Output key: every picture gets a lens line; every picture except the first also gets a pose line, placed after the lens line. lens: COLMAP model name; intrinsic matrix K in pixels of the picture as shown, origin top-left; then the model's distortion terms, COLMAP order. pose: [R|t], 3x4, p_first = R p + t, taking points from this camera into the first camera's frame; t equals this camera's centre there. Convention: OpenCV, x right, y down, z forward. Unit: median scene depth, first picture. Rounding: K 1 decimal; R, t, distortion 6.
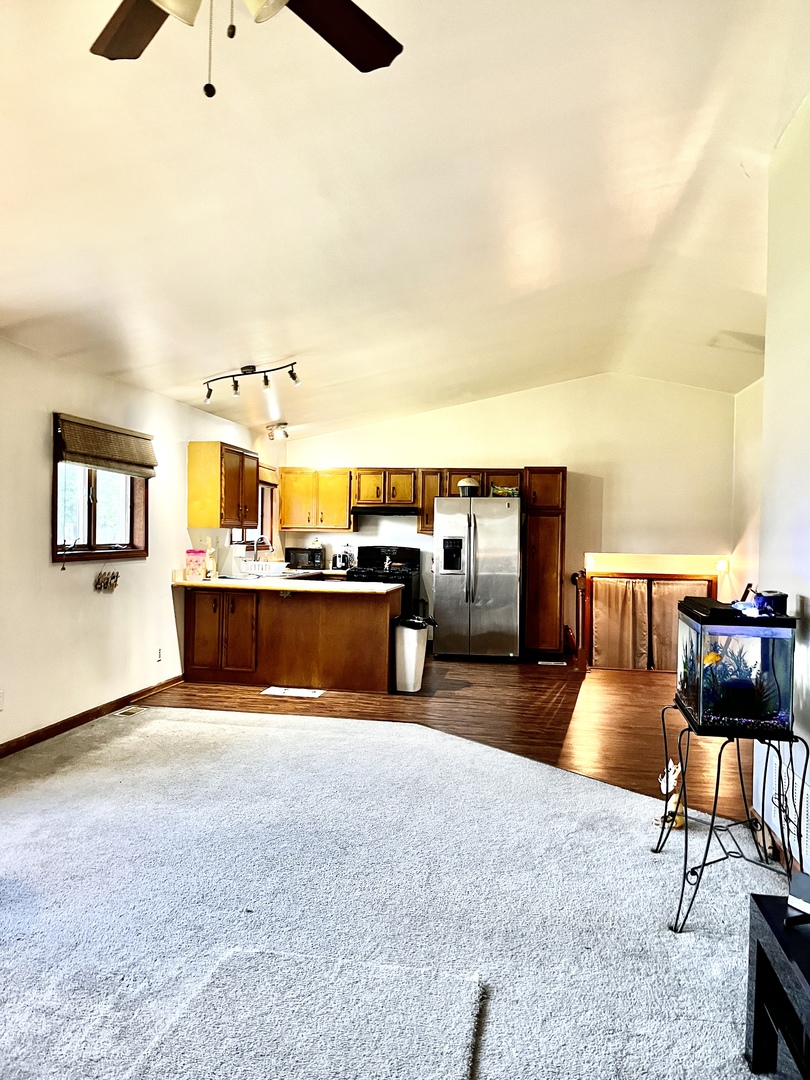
lens RADIAL K [[816.3, 0, 404.5], [0, 816.3, 541.3], [0, 0, 1]] dist [0.049472, -0.068899]
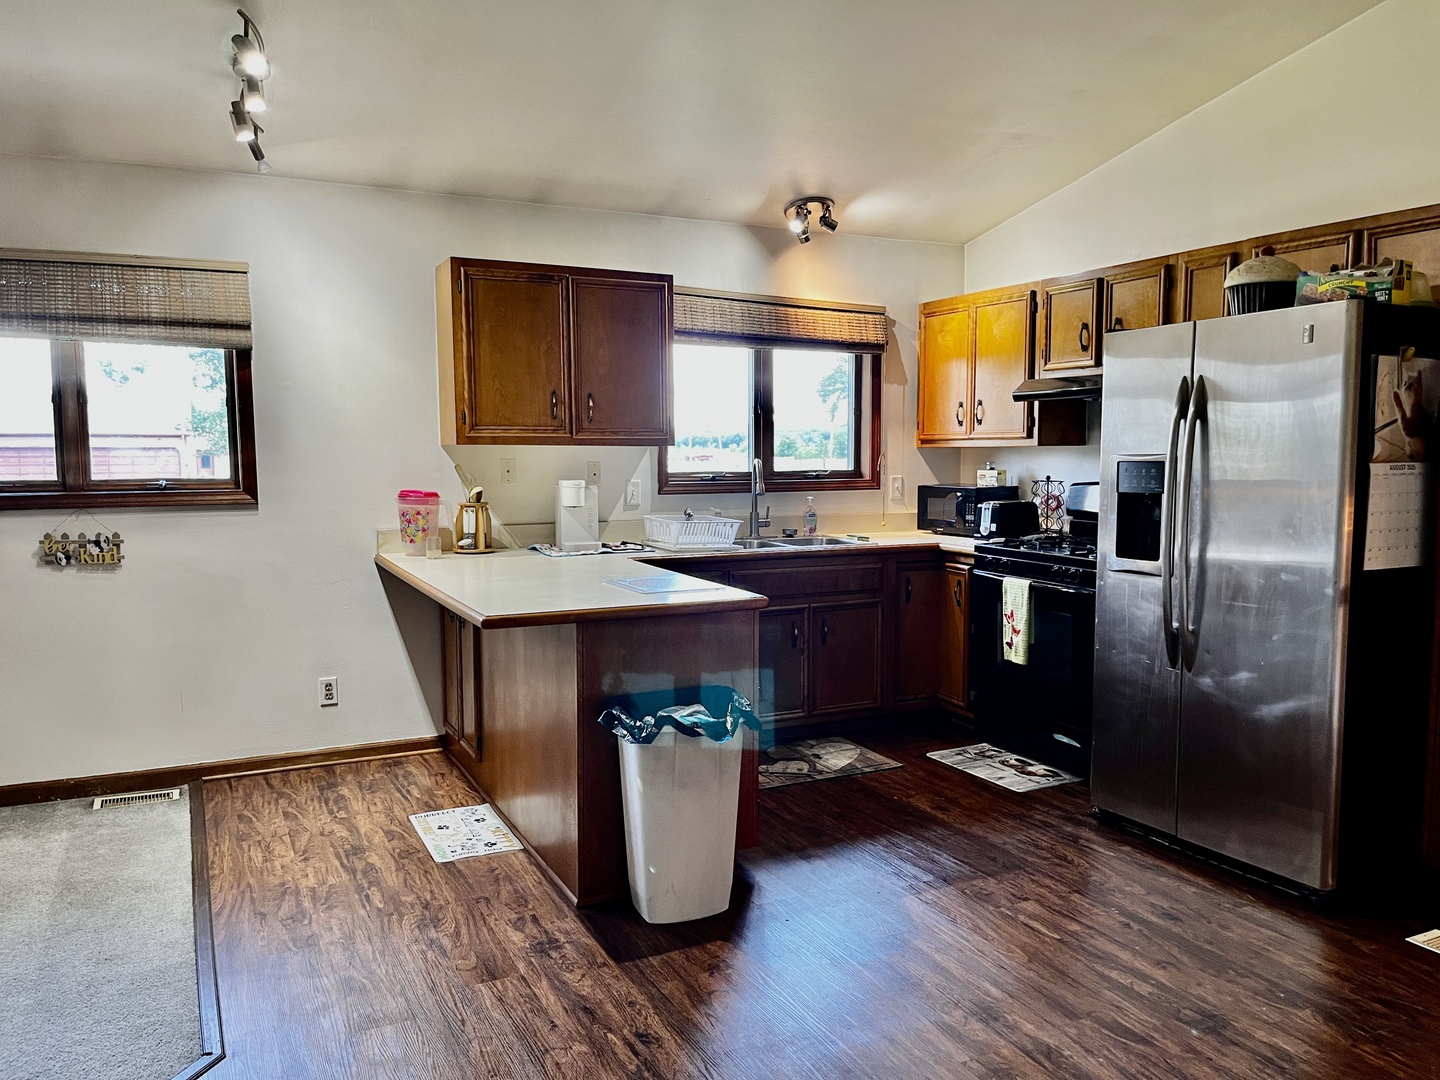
lens RADIAL K [[1088.4, 0, 717.8], [0, 1088.4, 542.3], [0, 0, 1]] dist [0.049472, -0.068899]
pose [[0.573821, 0.049854, -0.817462, 0.385601], [0.006121, 0.997857, 0.065152, -0.000480], [0.818958, -0.042389, 0.572286, 0.778027]]
